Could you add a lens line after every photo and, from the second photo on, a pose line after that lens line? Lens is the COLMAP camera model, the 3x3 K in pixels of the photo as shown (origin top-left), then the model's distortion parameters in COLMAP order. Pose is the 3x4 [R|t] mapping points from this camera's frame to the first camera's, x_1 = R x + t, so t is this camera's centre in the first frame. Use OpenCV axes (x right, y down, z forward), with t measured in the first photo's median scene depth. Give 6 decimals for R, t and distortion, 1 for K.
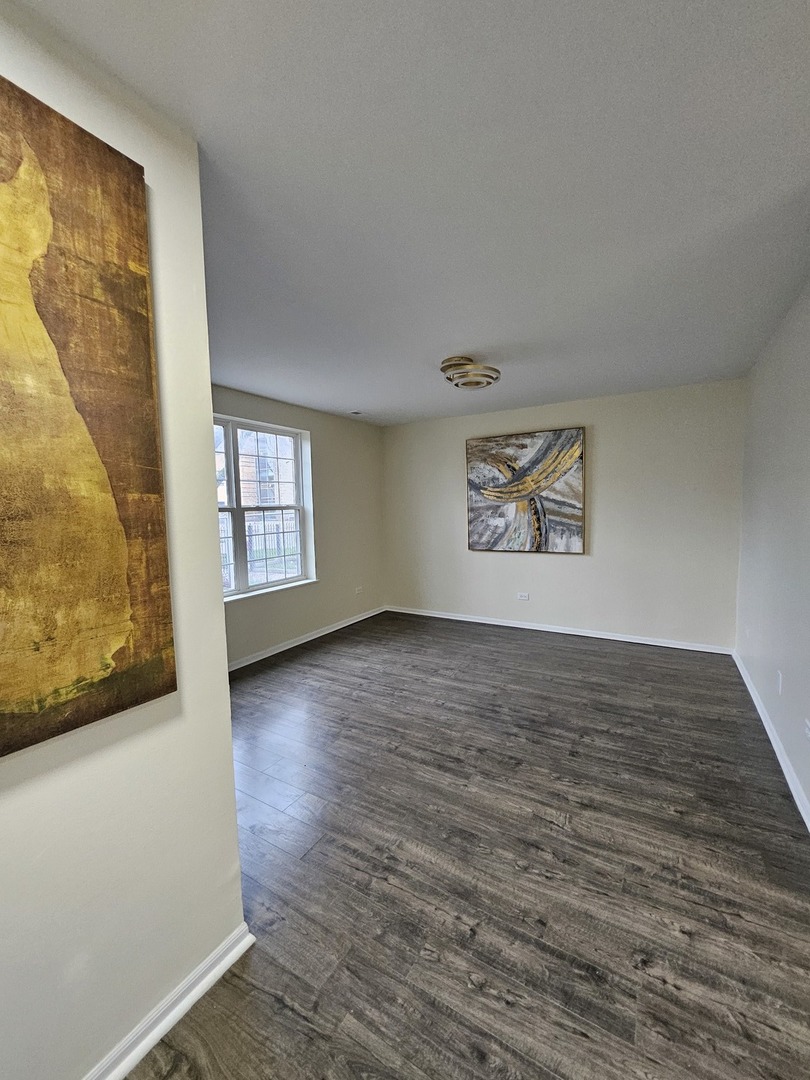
lens RADIAL K [[423.8, 0, 411.8], [0, 423.8, 539.2], [0, 0, 1]] dist [-0.002145, -0.000516]
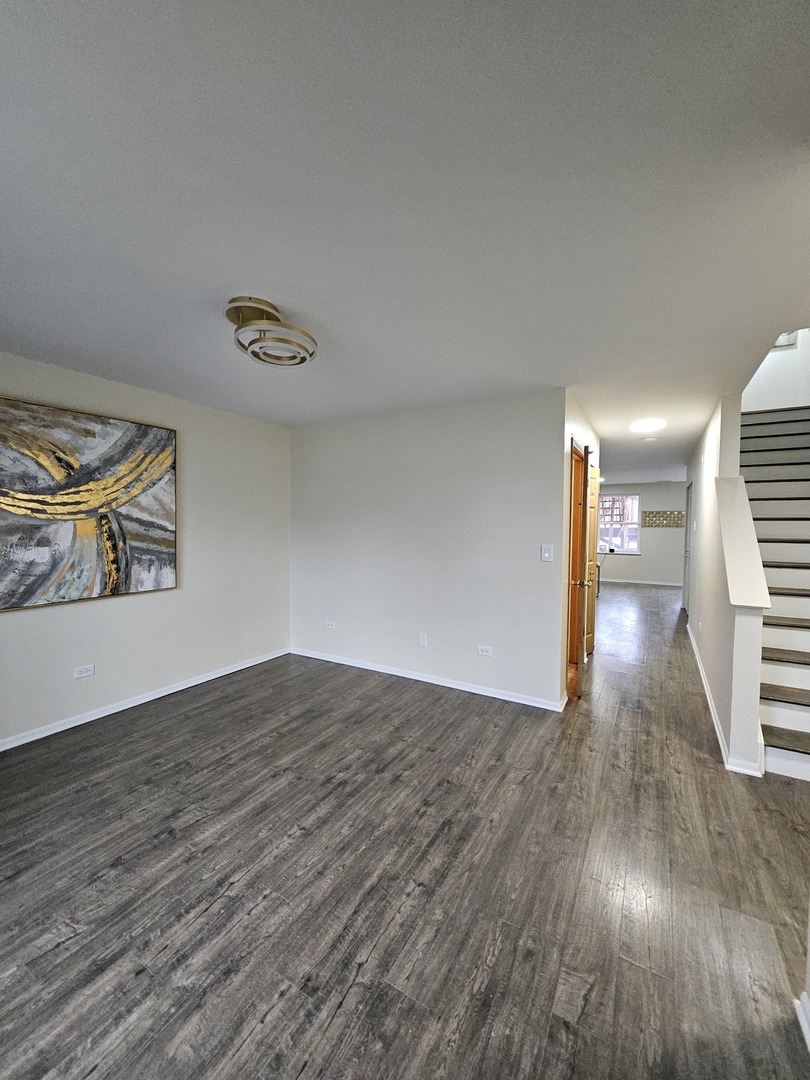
lens RADIAL K [[423.8, 0, 411.8], [0, 423.8, 539.2], [0, 0, 1]] dist [-0.002145, -0.000516]
pose [[-0.015630, -0.013969, 0.999780, -0.400833], [0.068901, 0.997511, 0.015015, -0.038810], [-0.997501, 0.069121, -0.014629, 0.563897]]
